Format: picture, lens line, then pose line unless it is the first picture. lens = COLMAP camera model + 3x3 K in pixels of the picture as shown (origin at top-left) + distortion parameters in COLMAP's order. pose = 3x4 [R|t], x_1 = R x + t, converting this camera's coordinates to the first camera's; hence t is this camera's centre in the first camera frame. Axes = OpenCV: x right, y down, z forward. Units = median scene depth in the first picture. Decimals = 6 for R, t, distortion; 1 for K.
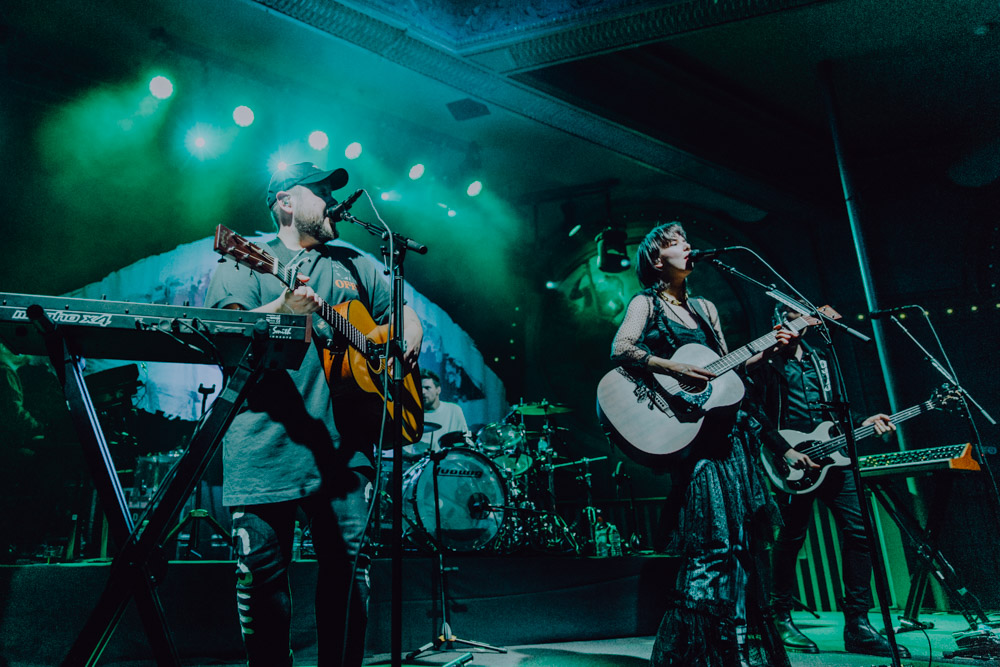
lens RADIAL K [[728.4, 0, 437.5], [0, 728.4, 291.7], [0, 0, 1]] dist [-0.001593, 0.001208]
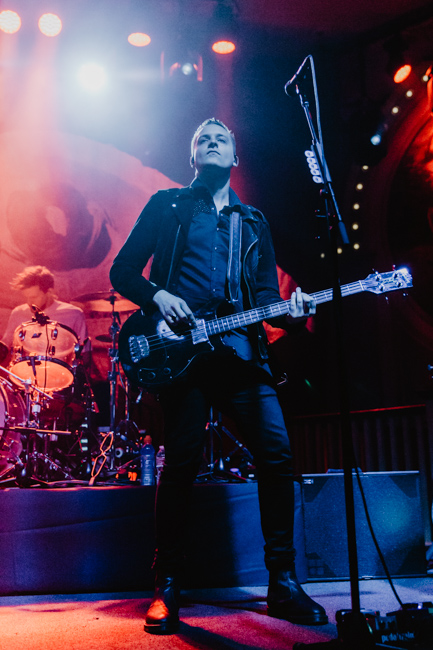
lens RADIAL K [[767.1, 0, 246.7], [0, 767.1, 301.6], [0, 0, 1]] dist [-0.004130, -0.030051]
pose [[0.935814, -0.090051, -0.340799, 0.502849], [0.130216, 0.986746, 0.096830, 0.092777], [0.327562, -0.134992, 0.935136, 0.263188]]
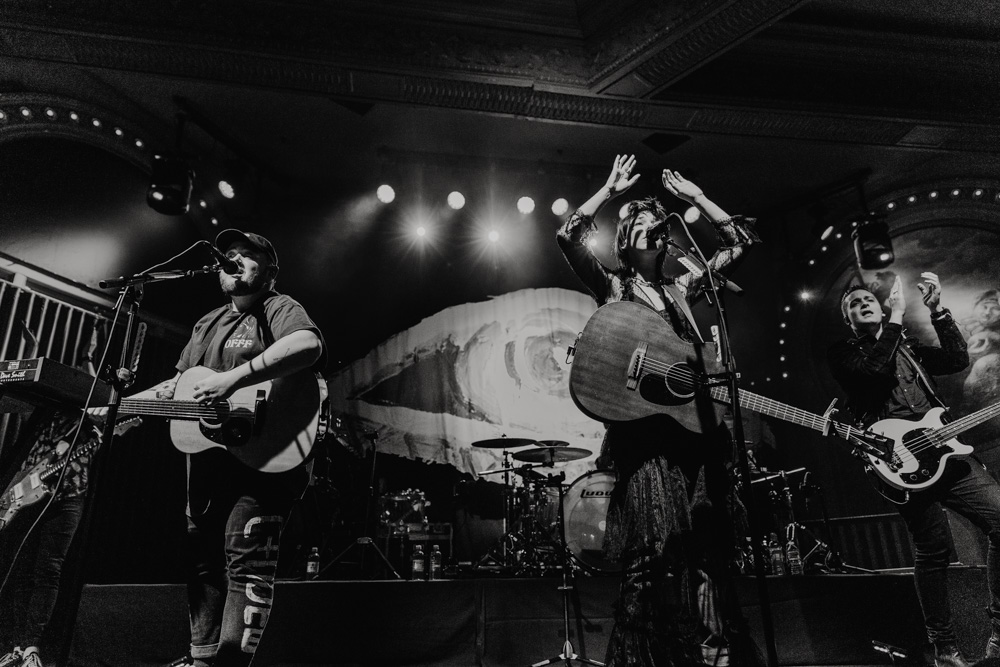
lens RADIAL K [[660.7, 0, 501.5], [0, 660.7, 336.5], [0, 0, 1]] dist [0.006837, -0.000040]
pose [[0.898616, -0.154918, -0.410476, 0.245965], [0.149827, 0.987698, -0.044766, 0.040410], [0.412361, -0.021273, 0.910772, 0.078955]]
